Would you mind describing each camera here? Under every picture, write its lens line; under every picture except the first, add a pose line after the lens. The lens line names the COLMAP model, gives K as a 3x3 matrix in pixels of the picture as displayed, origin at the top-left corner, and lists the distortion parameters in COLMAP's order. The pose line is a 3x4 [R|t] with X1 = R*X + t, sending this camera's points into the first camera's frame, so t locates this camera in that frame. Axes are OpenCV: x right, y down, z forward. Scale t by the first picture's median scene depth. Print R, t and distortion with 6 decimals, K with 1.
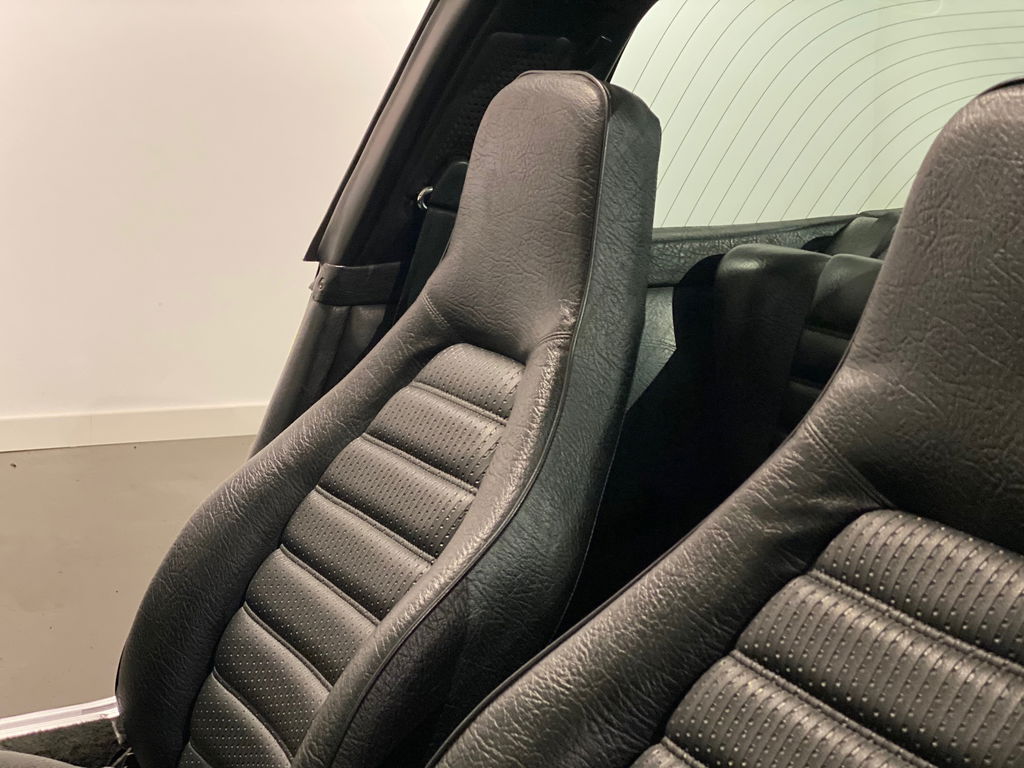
lens RADIAL K [[1532.1, 0, 510.3], [0, 1532.1, 381.1], [0, 0, 1]] dist [0.145862, 0.000000]
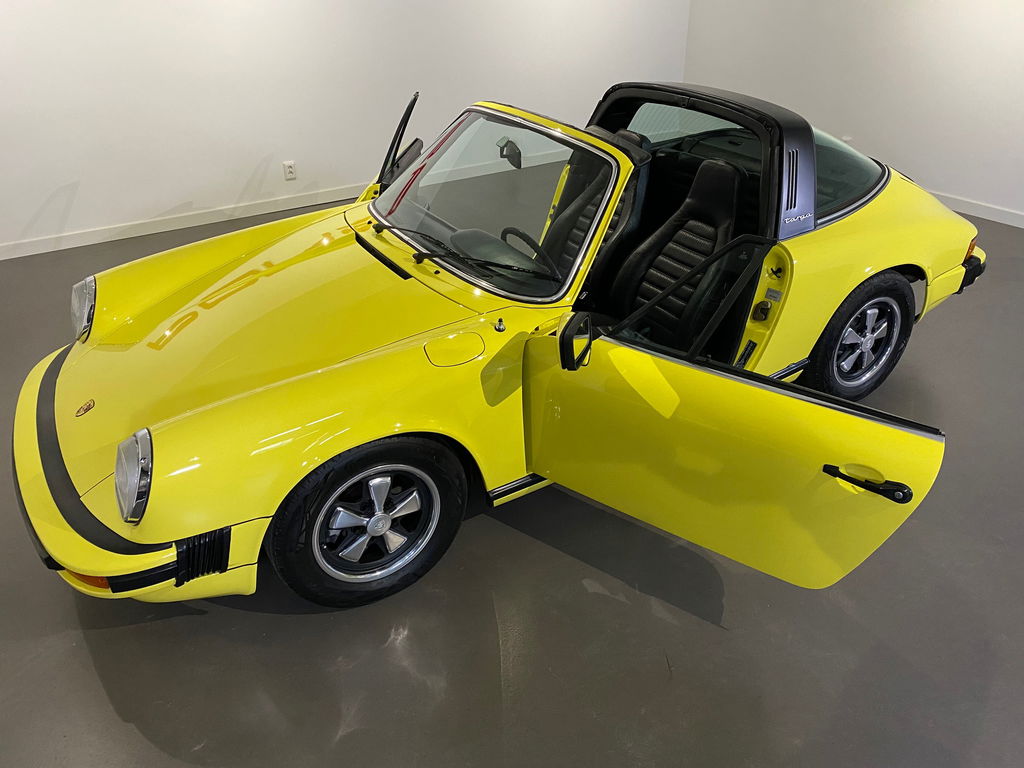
lens RADIAL K [[789.1, 0, 507.3], [0, 789.1, 391.7], [0, 0, 1]] dist [0.020383, -0.007430]
pose [[0.996842, -0.078936, 0.008717, -0.649086], [0.071236, 0.937289, 0.341197, -0.440112], [-0.035103, -0.339498, 0.939951, -2.461637]]
